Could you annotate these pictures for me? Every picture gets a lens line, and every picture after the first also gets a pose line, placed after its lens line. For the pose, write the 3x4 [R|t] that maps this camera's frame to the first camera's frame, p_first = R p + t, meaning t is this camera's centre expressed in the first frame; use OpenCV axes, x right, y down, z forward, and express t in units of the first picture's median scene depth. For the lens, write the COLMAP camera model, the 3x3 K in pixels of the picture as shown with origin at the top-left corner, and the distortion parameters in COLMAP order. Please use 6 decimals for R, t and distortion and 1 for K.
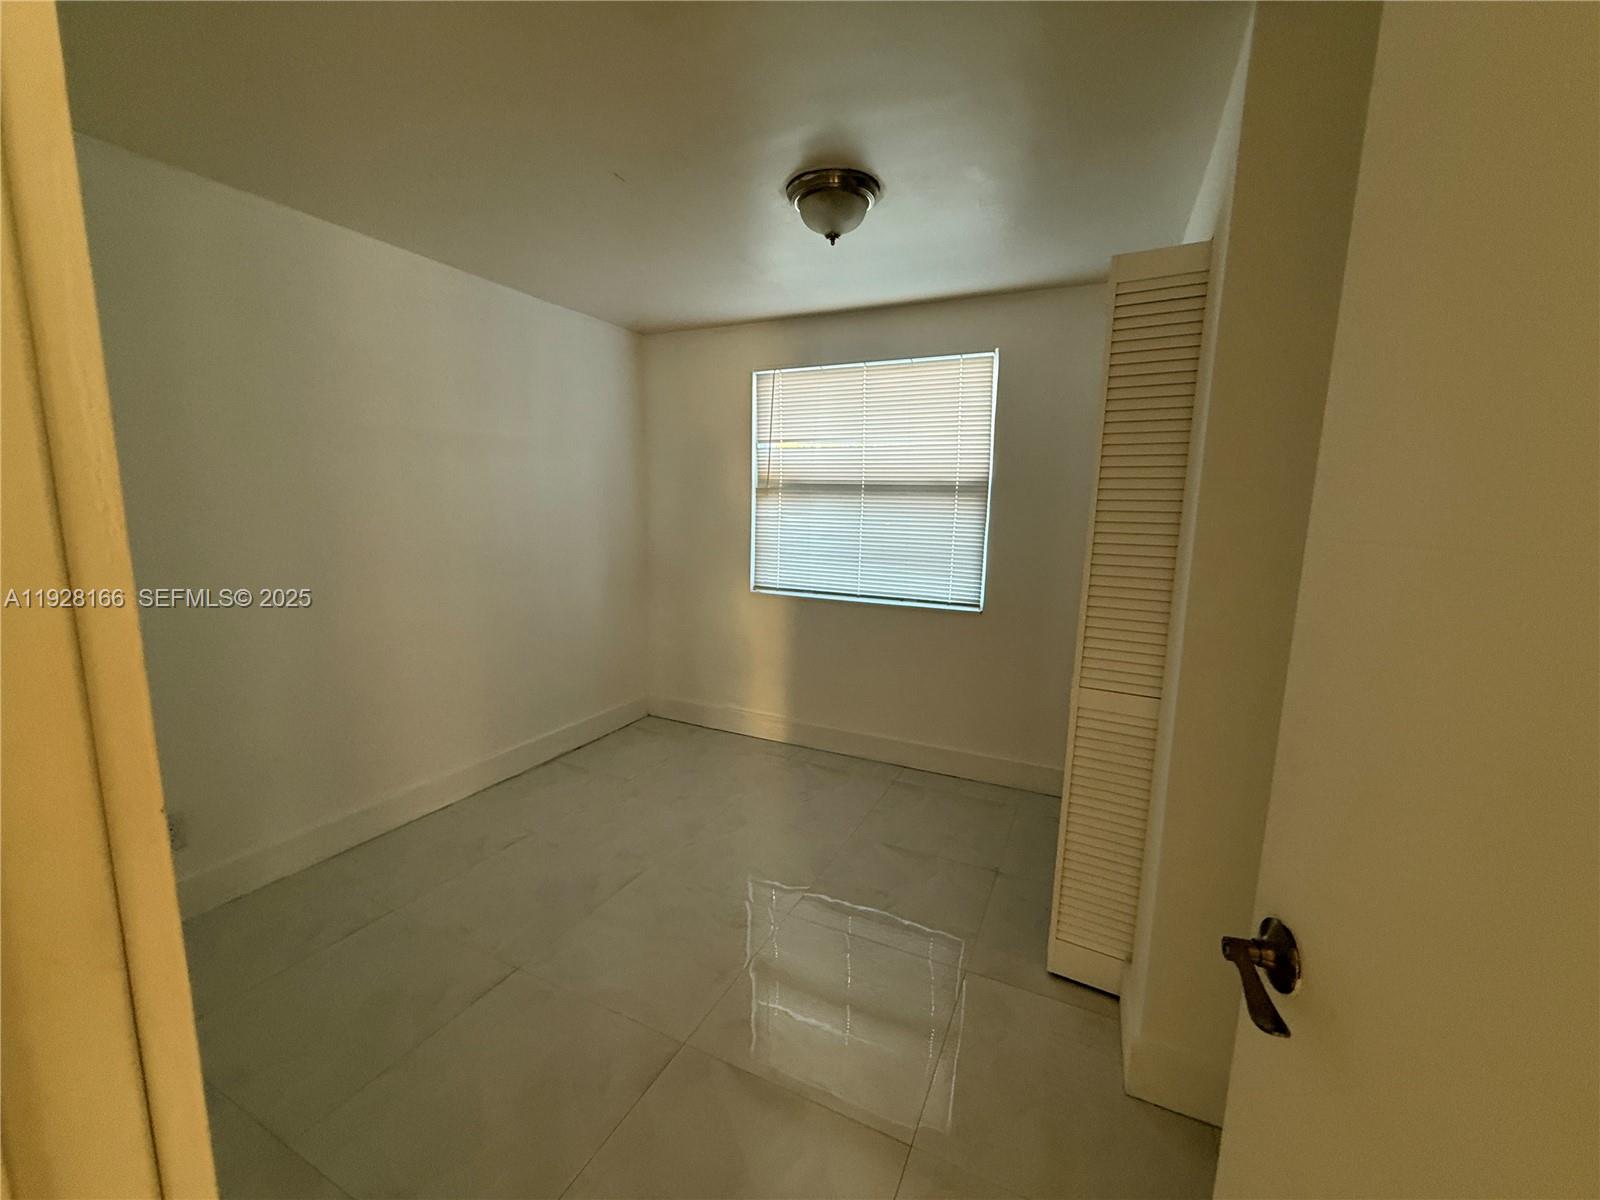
lens RADIAL K [[639.7, 0, 796.6], [0, 639.7, 589.1], [0, 0, 1]] dist [0.000971, -0.000011]
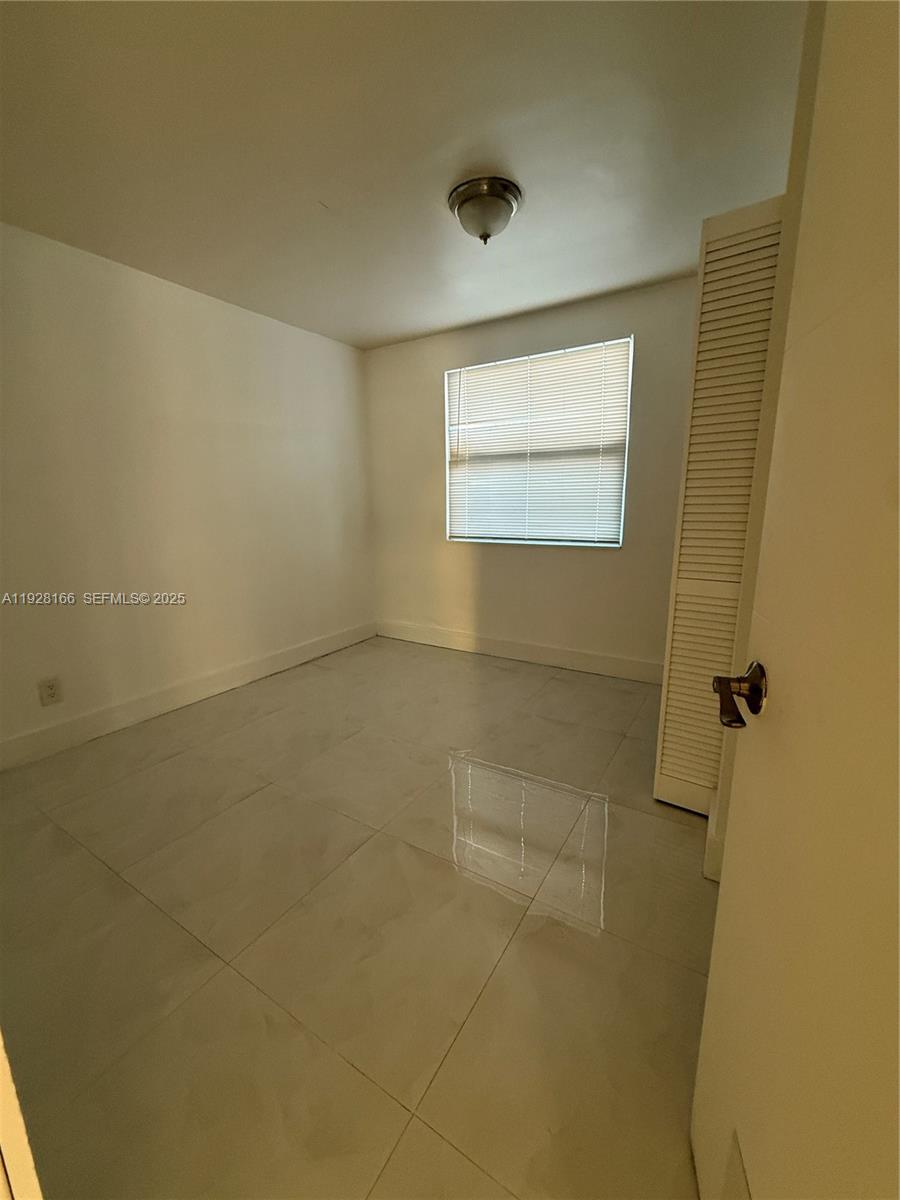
lens RADIAL K [[479.8, 0, 456.1], [0, 479.8, 597.3], [0, 0, 1]] dist [0.000971, -0.000011]
pose [[0.993721, -0.010781, -0.111362, 0.066342], [0.016618, 0.998528, 0.051626, 0.081966], [0.110641, -0.053152, 0.992438, -0.001743]]
